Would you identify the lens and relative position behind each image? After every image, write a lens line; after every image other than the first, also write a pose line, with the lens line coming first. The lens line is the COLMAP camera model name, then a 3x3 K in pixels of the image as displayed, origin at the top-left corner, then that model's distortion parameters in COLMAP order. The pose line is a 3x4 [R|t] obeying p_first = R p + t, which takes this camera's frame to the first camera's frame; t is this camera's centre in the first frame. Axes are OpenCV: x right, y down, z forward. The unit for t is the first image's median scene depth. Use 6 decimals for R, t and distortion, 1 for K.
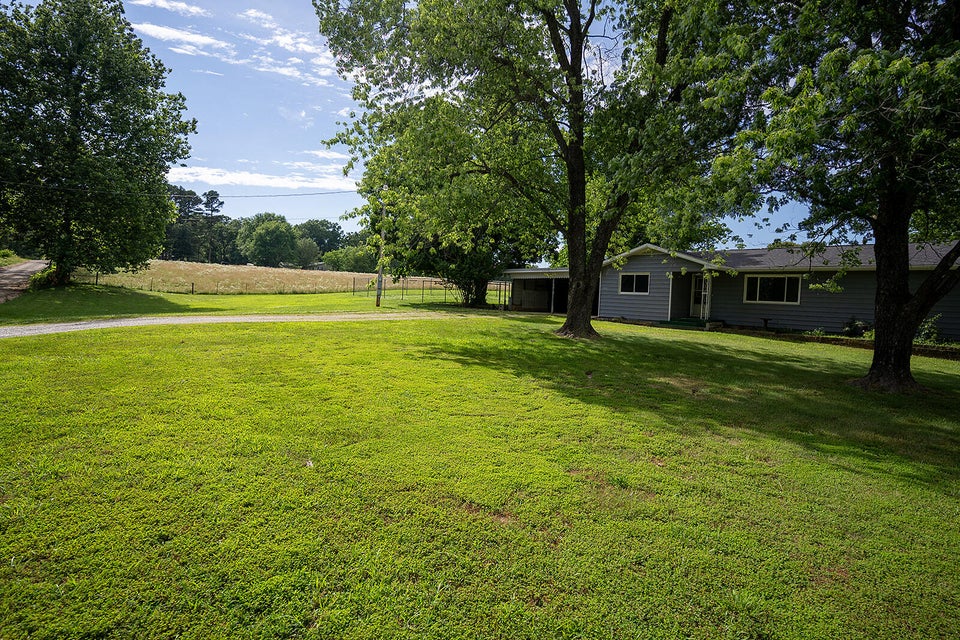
lens RADIAL K [[521.5, 0, 480.0], [0, 521.5, 320.0], [0, 0, 1]] dist [-0.069399, 0.047001]
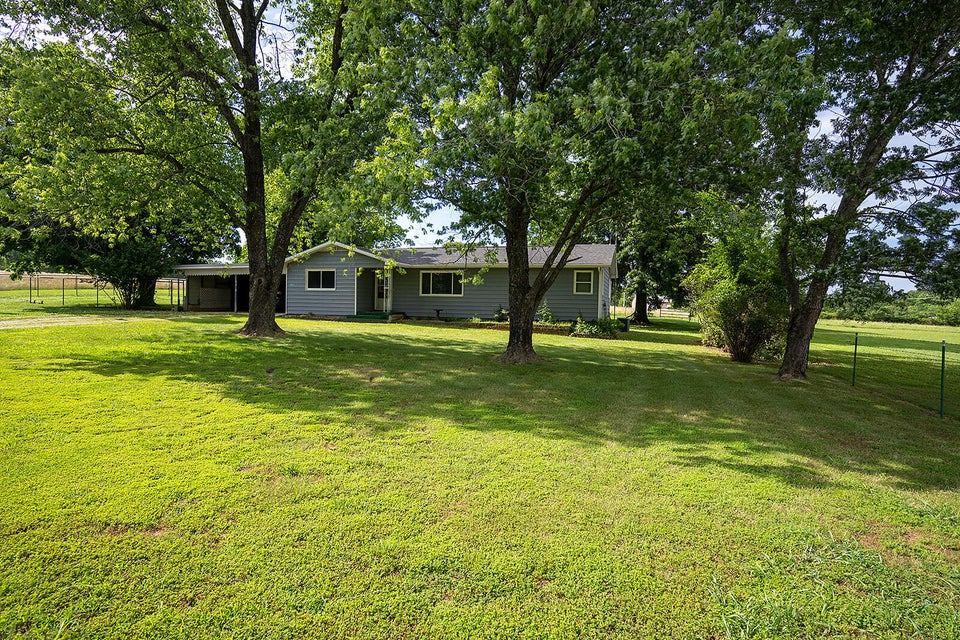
lens RADIAL K [[521.5, 0, 480.0], [0, 521.5, 320.0], [0, 0, 1]] dist [-0.069399, 0.047001]
pose [[0.838999, -0.045152, 0.542256, 0.015558], [0.041461, 0.998959, 0.019030, 0.003178], [-0.542551, 0.006516, 0.839998, -0.025305]]
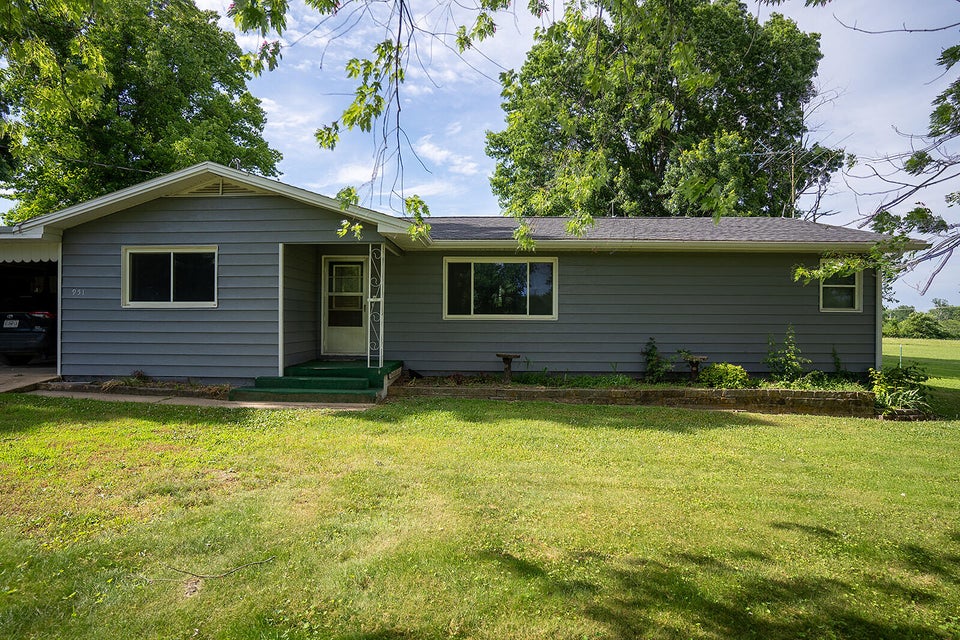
lens RADIAL K [[524.3, 0, 480.0], [0, 524.3, 320.0], [0, 0, 1]] dist [-0.045757, -0.000474]
pose [[0.660551, -0.033977, 0.750012, 0.344804], [0.056955, 0.998365, -0.004934, -0.054363], [-0.748618, 0.045976, 0.661406, 1.222466]]
